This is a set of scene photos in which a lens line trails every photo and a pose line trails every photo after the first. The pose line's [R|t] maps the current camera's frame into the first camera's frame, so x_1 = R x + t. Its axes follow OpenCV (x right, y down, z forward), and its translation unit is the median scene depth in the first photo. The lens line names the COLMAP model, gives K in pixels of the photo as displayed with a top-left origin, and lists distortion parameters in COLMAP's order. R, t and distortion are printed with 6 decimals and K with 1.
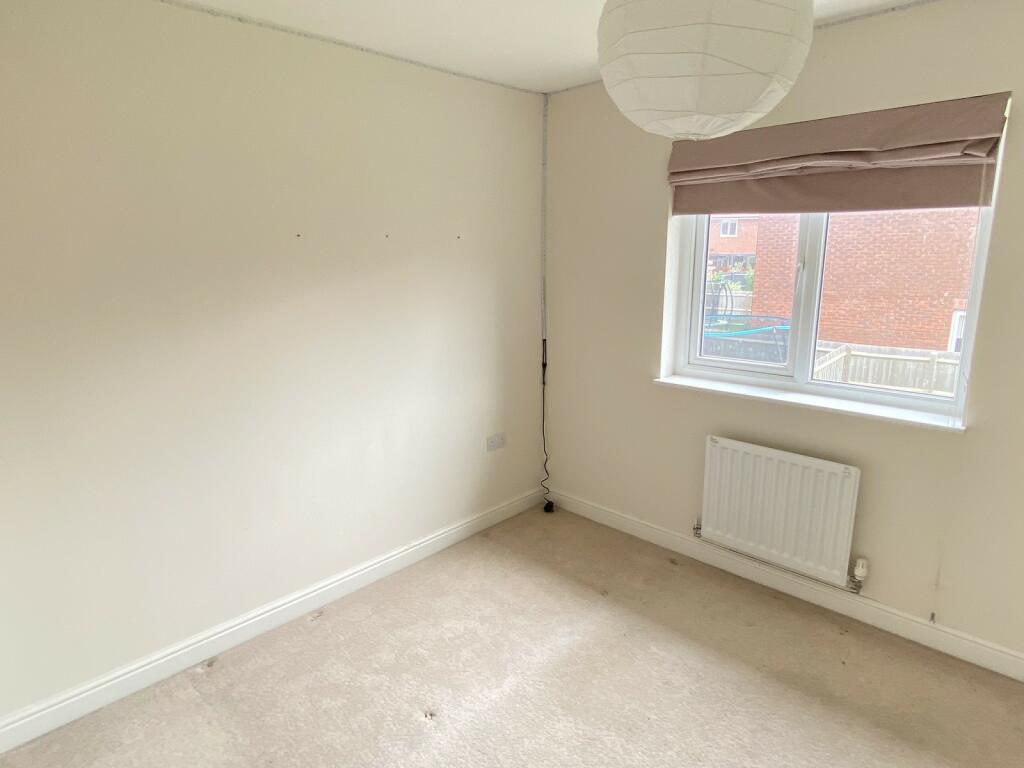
lens RADIAL K [[591.7, 0, 512.9], [0, 591.7, 387.8], [0, 0, 1]] dist [-0.009390, -0.001656]
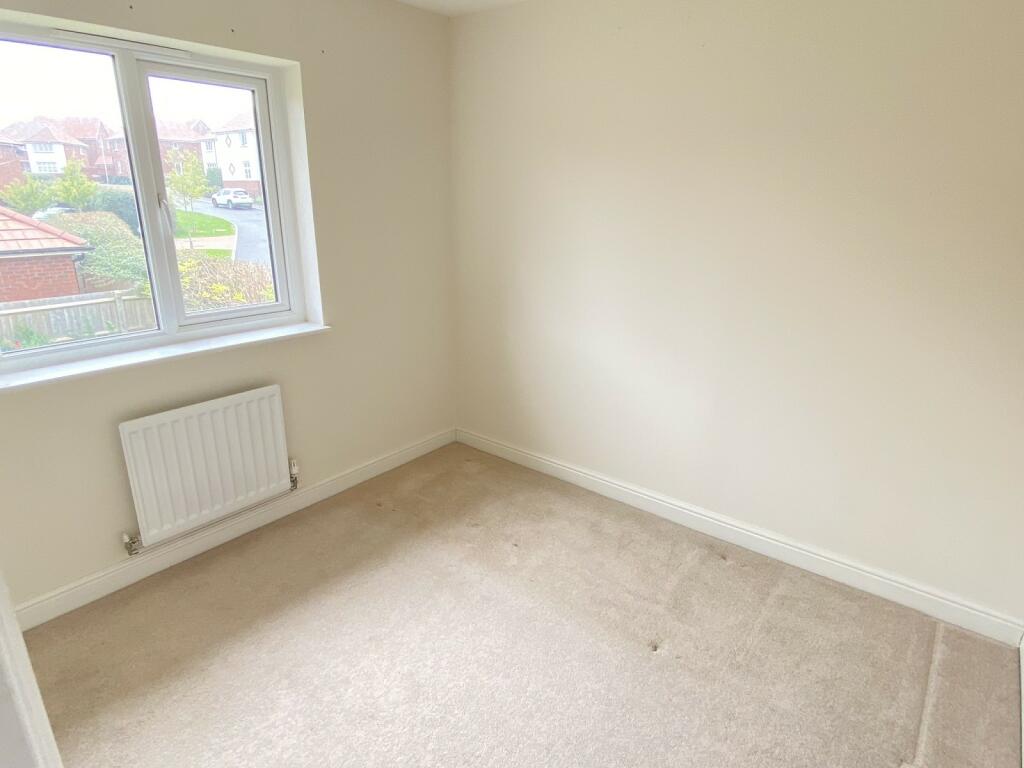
lens RADIAL K [[591.7, 0, 512.4], [0, 591.7, 377.8], [0, 0, 1]] dist [-0.009390, -0.001656]
pose [[-0.098756, -0.288023, 0.952518, -0.443946], [0.212999, 0.928894, 0.302963, -0.103358], [-0.972049, 0.232805, -0.030386, 0.492130]]
